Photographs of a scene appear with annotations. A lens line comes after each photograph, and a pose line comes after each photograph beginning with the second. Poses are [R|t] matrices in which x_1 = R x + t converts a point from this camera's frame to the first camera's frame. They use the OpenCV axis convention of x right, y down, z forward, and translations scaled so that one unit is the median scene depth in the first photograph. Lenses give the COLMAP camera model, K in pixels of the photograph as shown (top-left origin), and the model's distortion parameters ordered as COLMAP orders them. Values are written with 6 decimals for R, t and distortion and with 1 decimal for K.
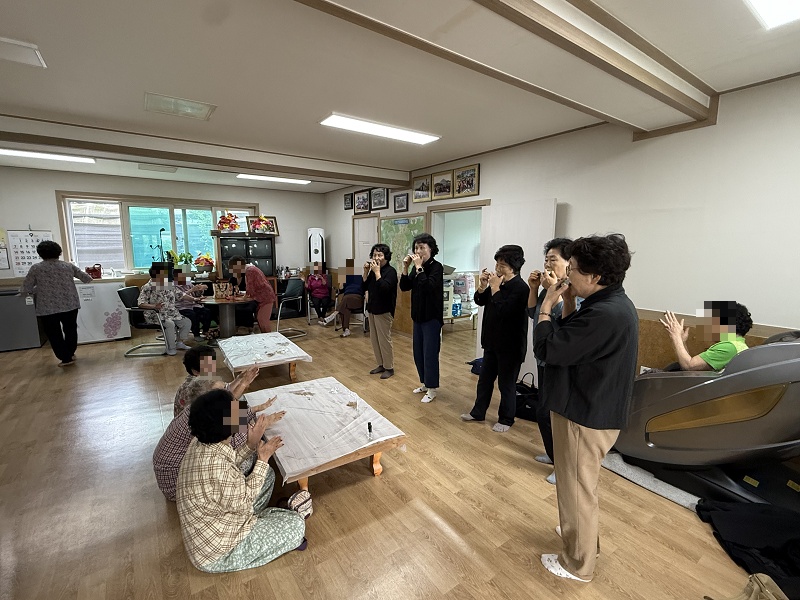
lens RADIAL K [[366.0, 0, 400.0], [0, 366.0, 300.0], [0, 0, 1]] dist [-0.002139, -0.000375]
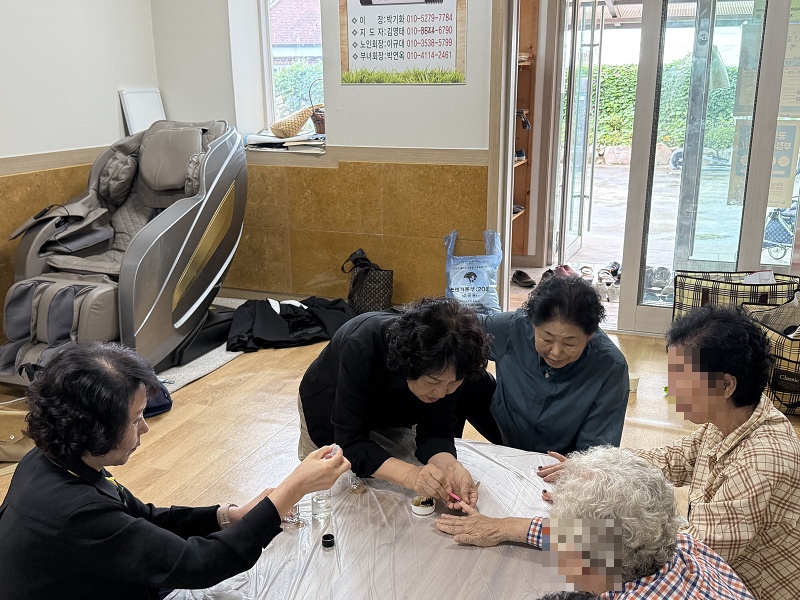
lens RADIAL K [[755.4, 0, 401.8], [0, 755.4, 293.0], [0, 0, 1]] dist [0.241412, -0.425038]
pose [[-0.547043, -0.231925, 0.804335, -0.734250], [0.133375, 0.924431, 0.357265, -0.137728], [-0.826411, 0.302718, -0.474770, 1.323442]]
